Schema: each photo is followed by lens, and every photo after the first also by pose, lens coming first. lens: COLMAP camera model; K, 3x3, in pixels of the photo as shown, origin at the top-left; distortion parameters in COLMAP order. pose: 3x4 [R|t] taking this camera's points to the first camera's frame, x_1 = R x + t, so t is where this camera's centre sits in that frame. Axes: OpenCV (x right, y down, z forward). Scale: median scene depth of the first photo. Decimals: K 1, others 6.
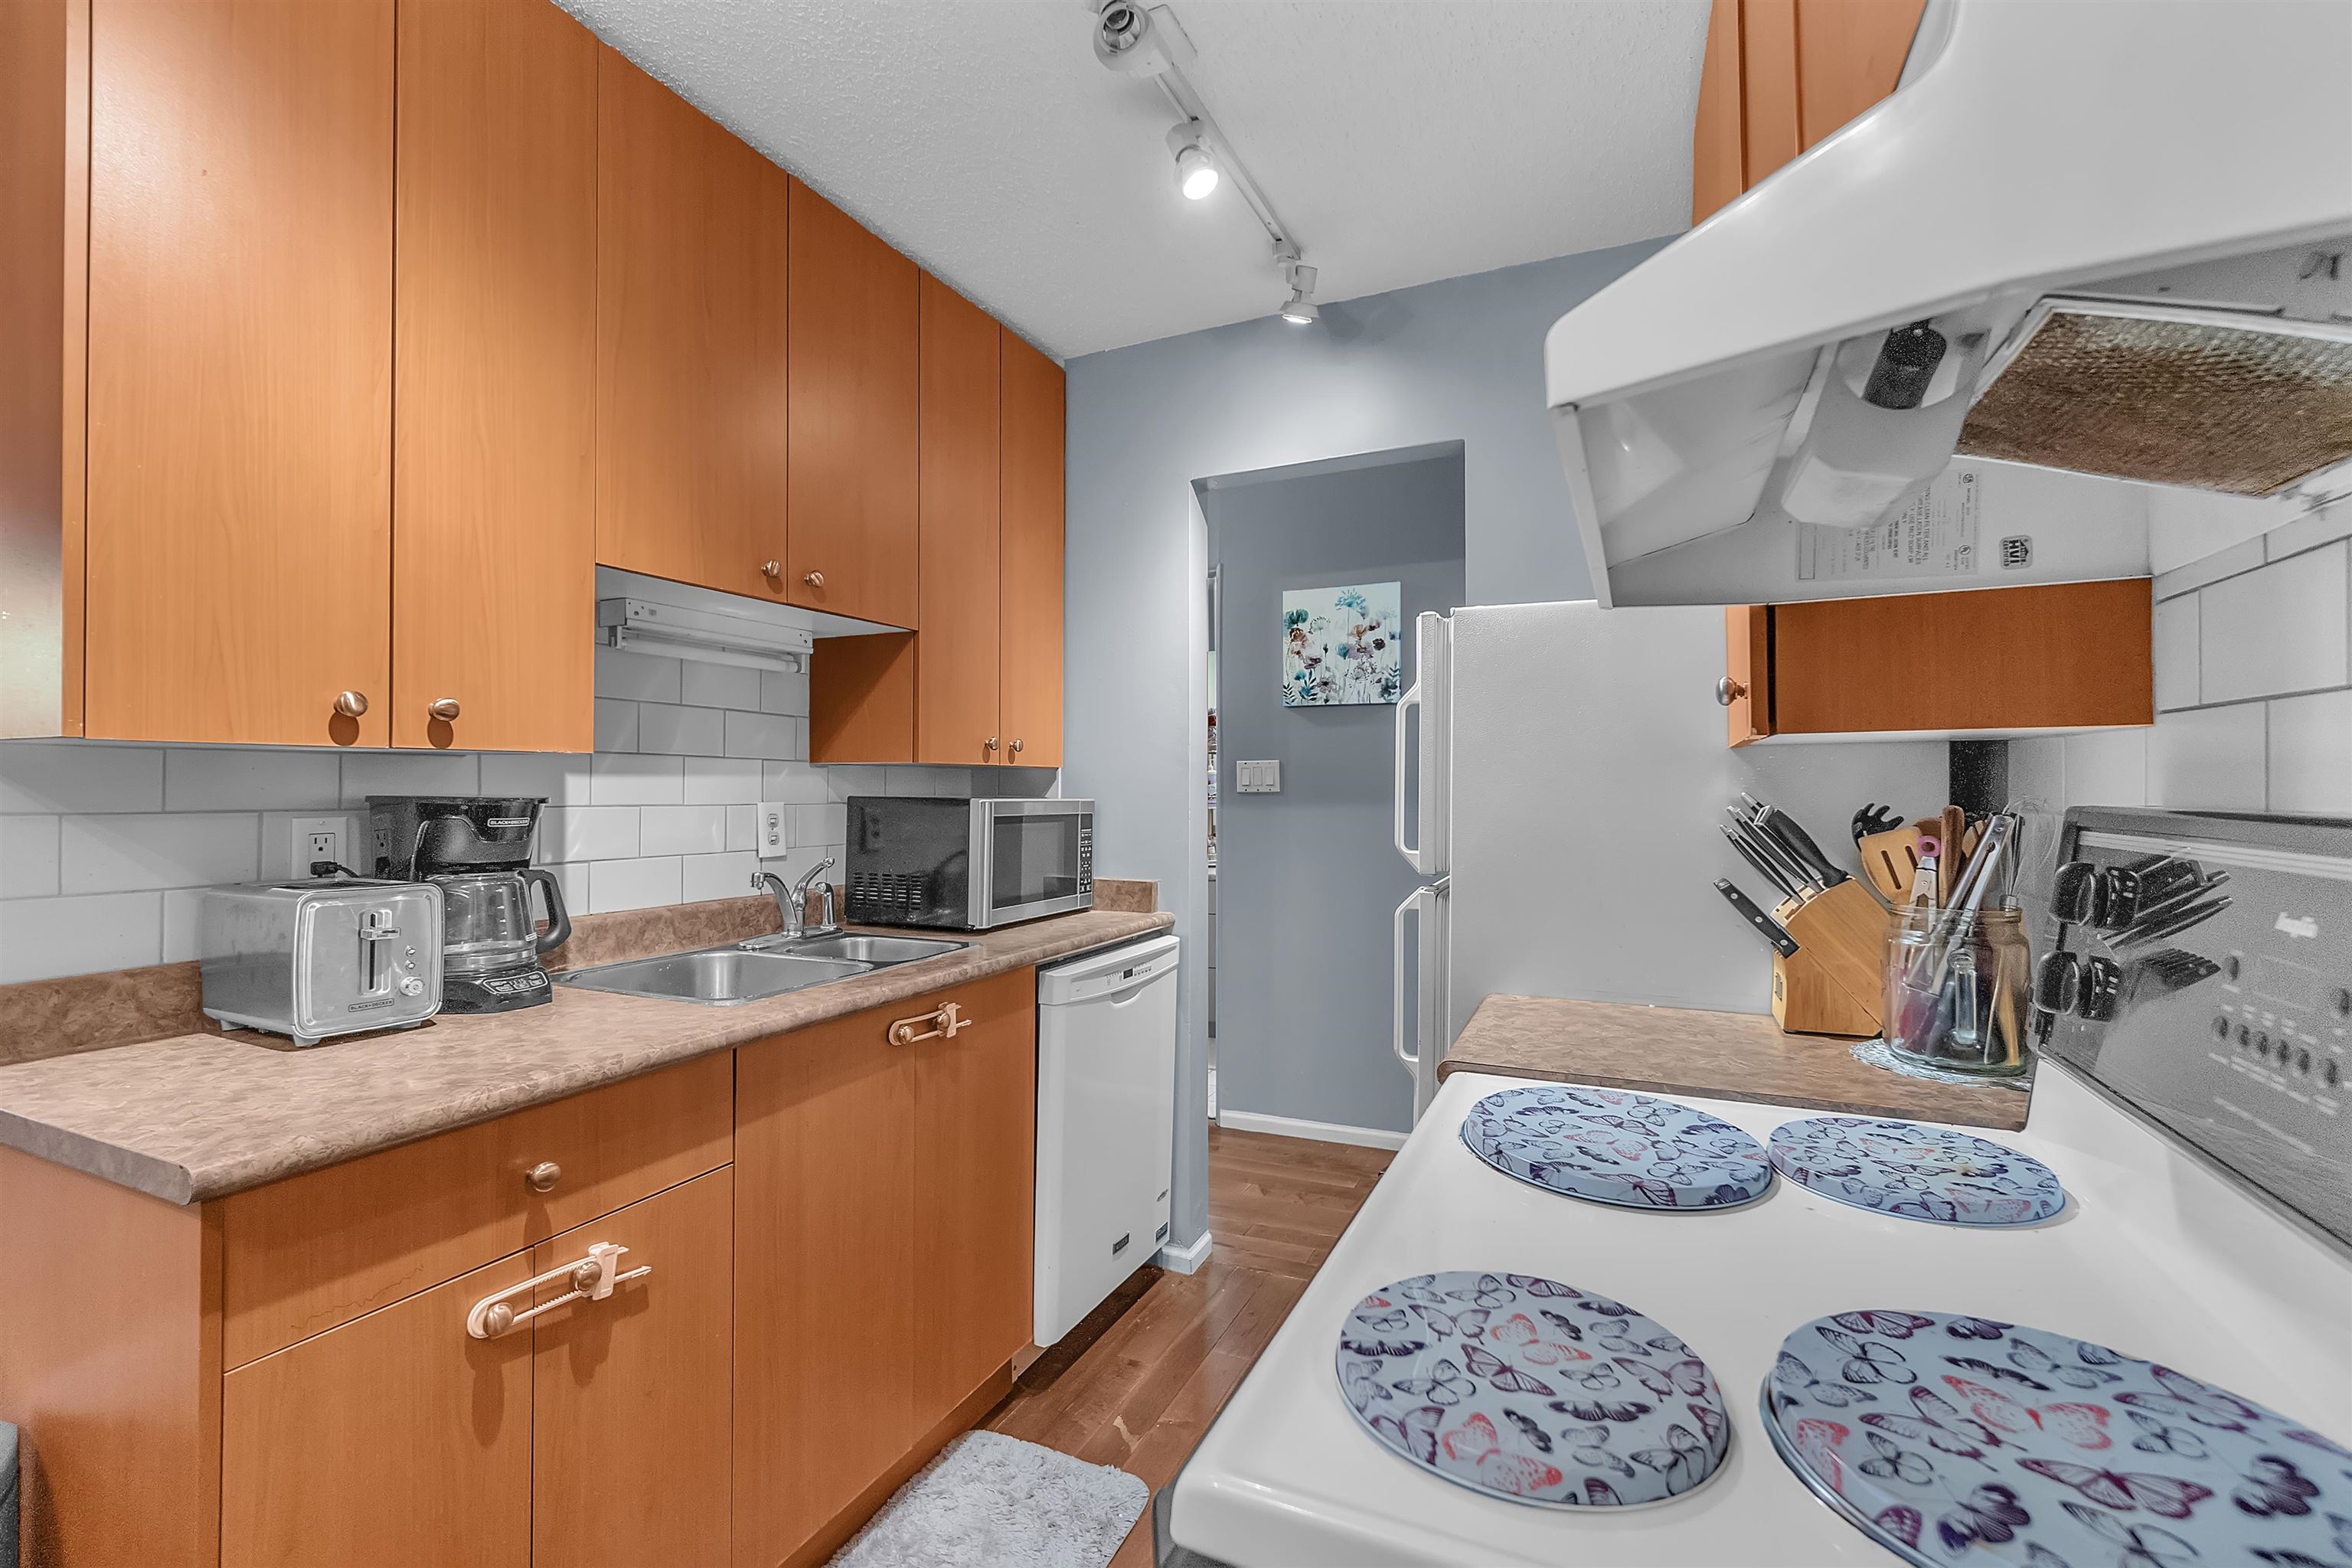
lens RADIAL K [[1028.9, 0, 1174.0], [0, 1028.9, 776.6], [0, 0, 1]] dist [-0.013412, 0.007376]
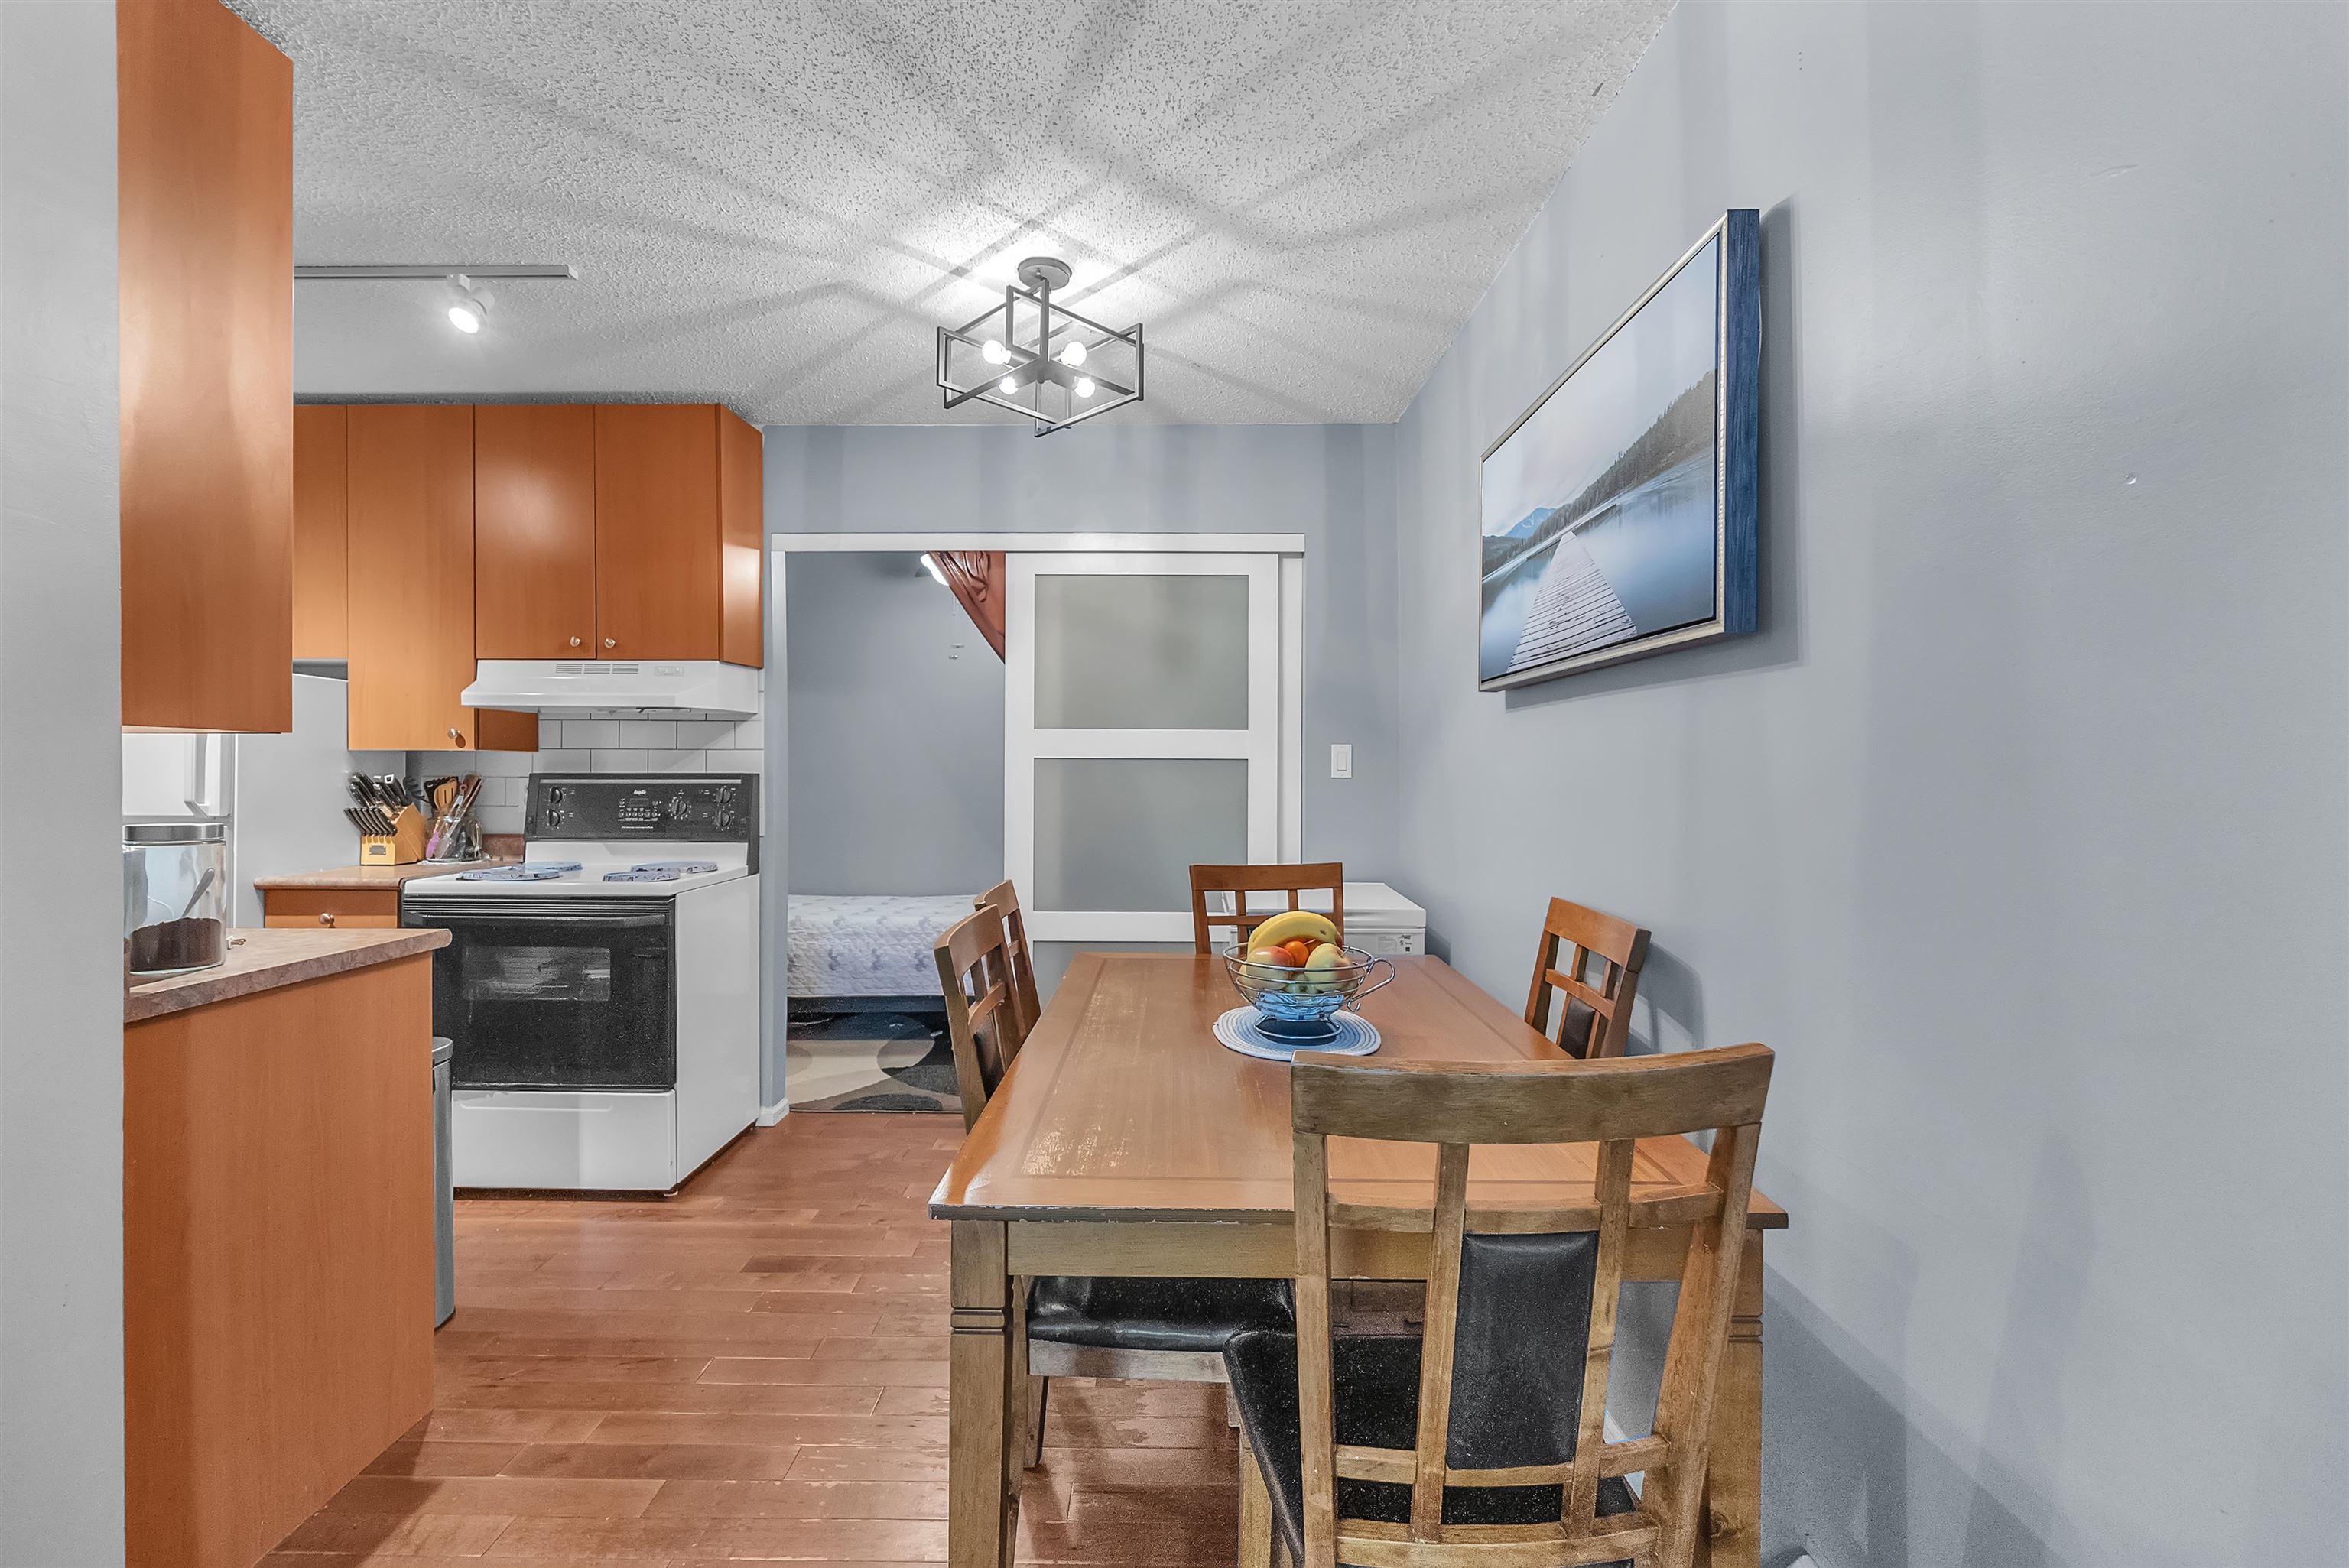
lens RADIAL K [[1027.5, 0, 1172.5], [0, 1027.5, 776.7], [0, 0, 1]] dist [-0.013412, 0.007376]
pose [[-0.403795, -0.003570, 0.914843, -1.404601], [-0.009583, 0.999954, -0.000327, 0.008454], [-0.914799, -0.008900, -0.403810, 0.155182]]
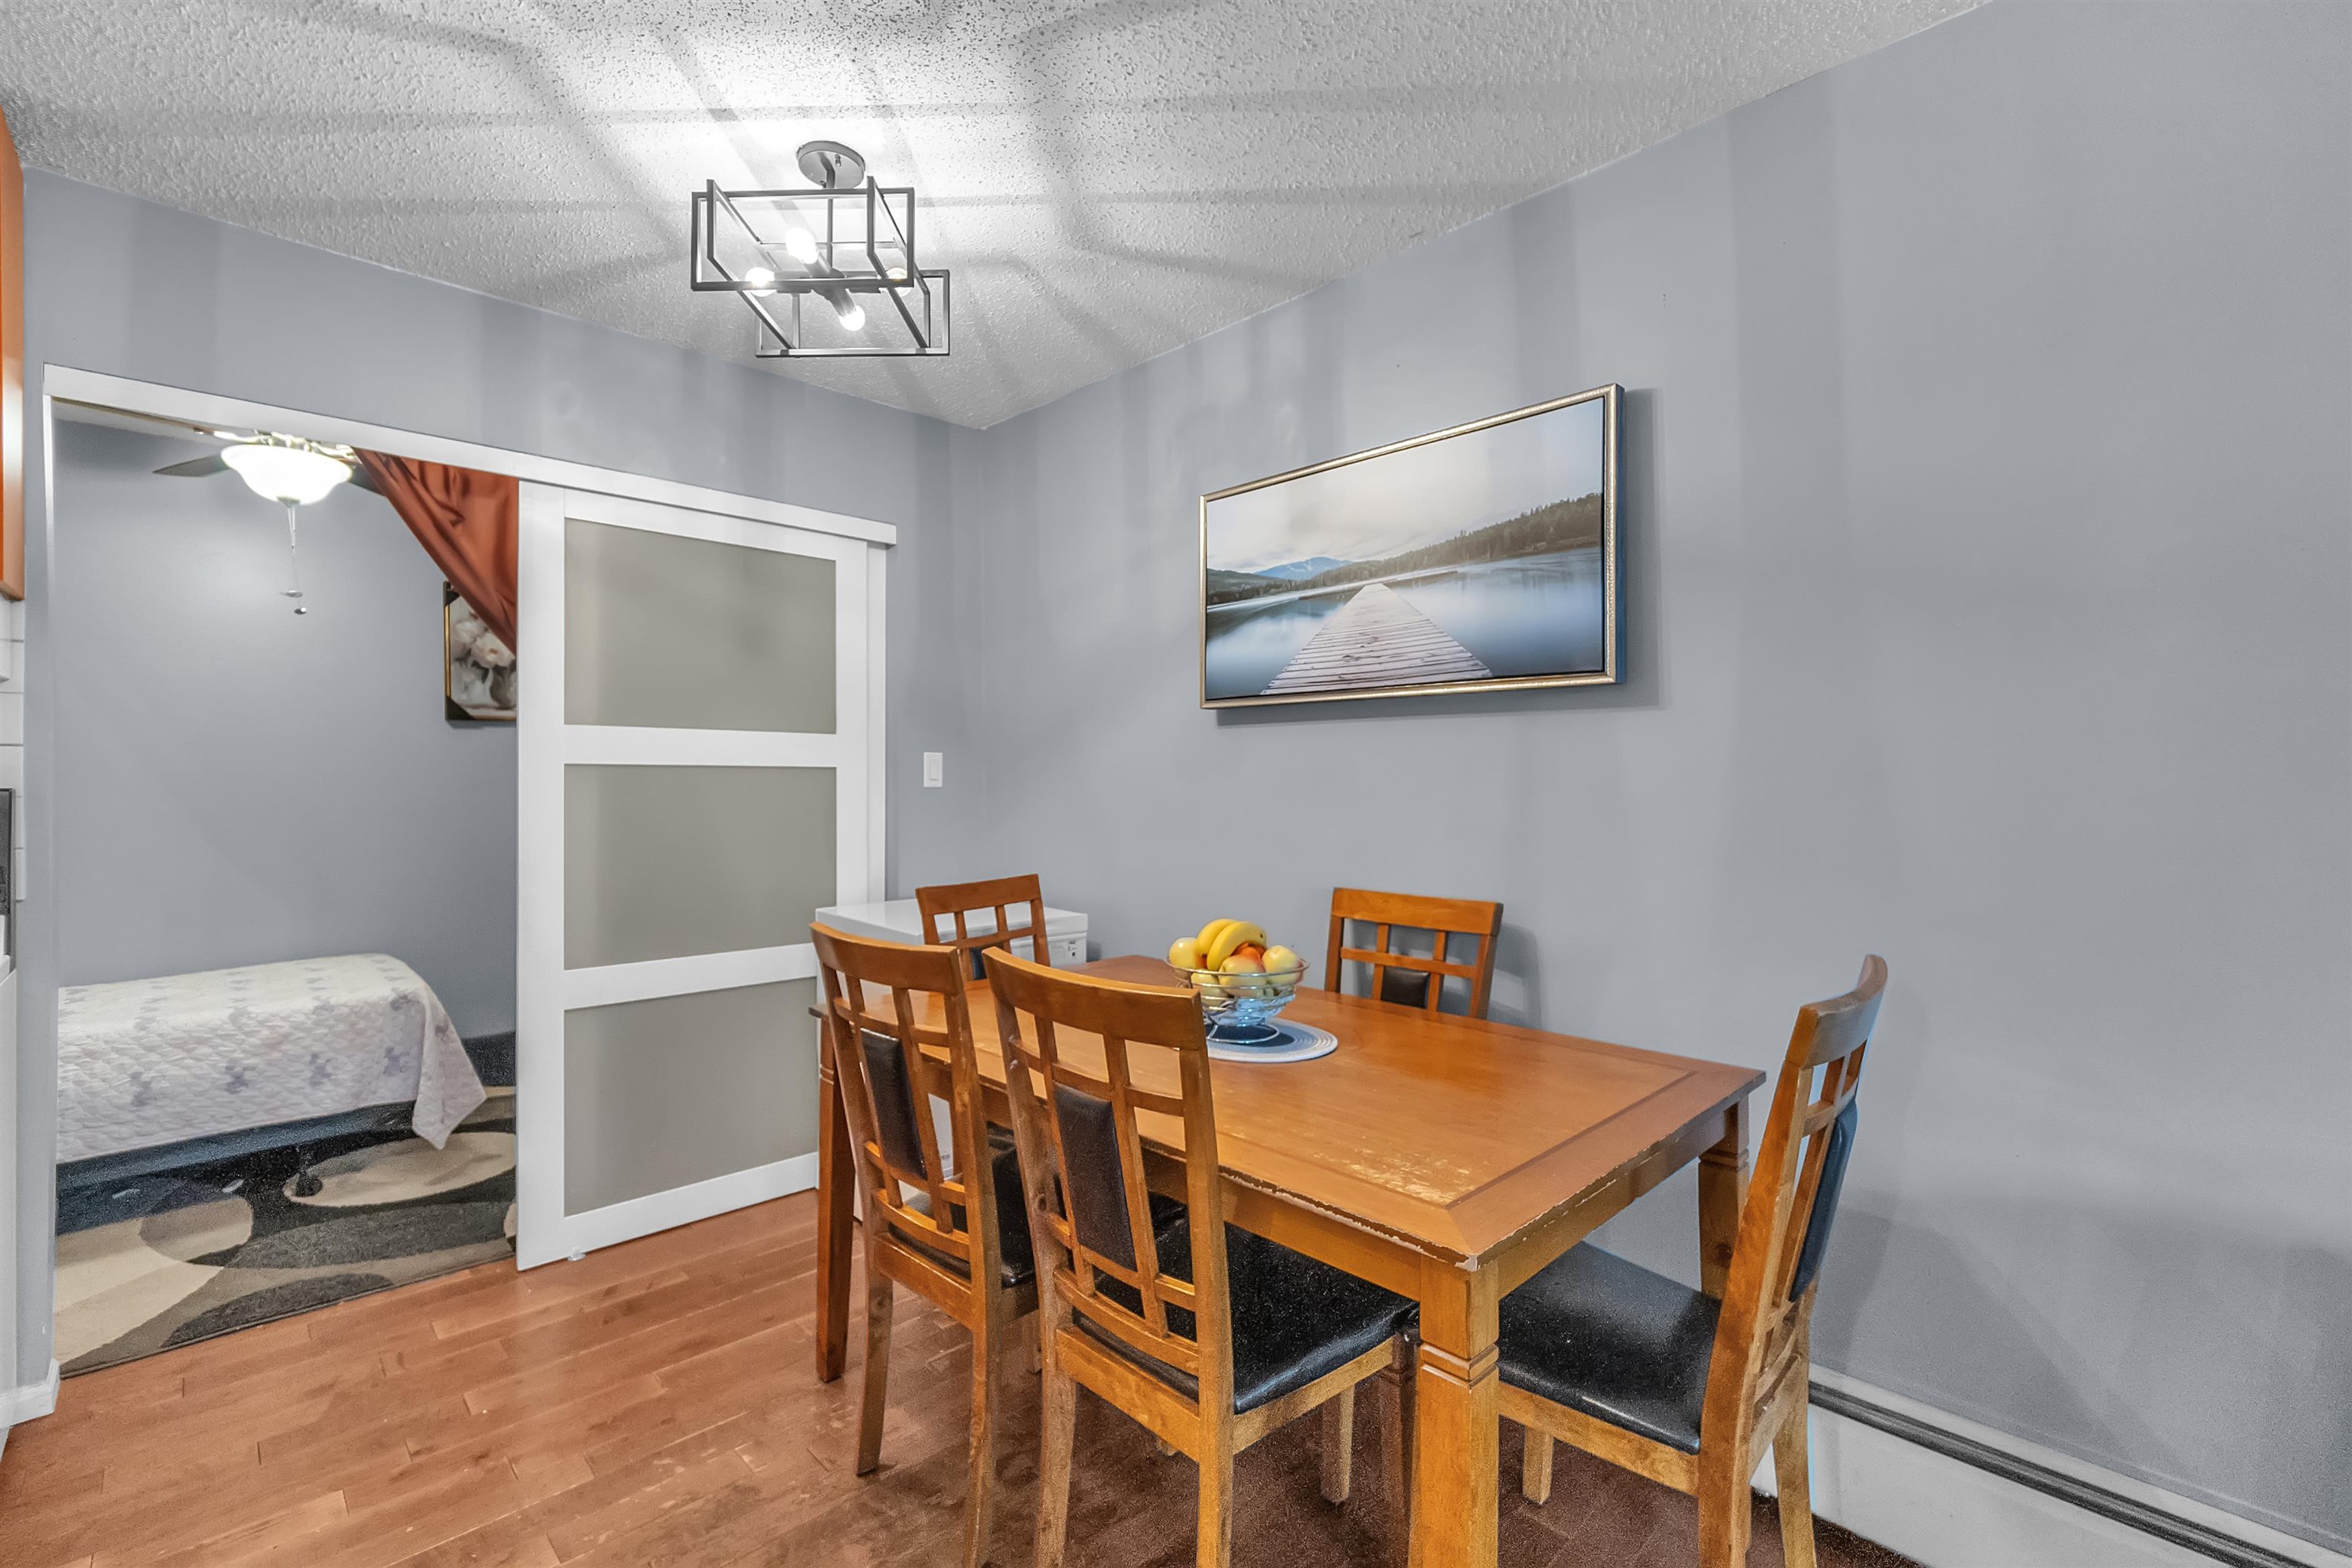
lens RADIAL K [[1014.9, 0, 1169.0], [0, 1014.9, 778.2], [0, 0, 1]] dist [-0.008137, 0.000277]
pose [[-0.930142, 0.002604, 0.367192, -0.954284], [-0.001247, 0.999947, -0.010249, 0.008250], [-0.367199, -0.009991, -0.930089, 0.524535]]
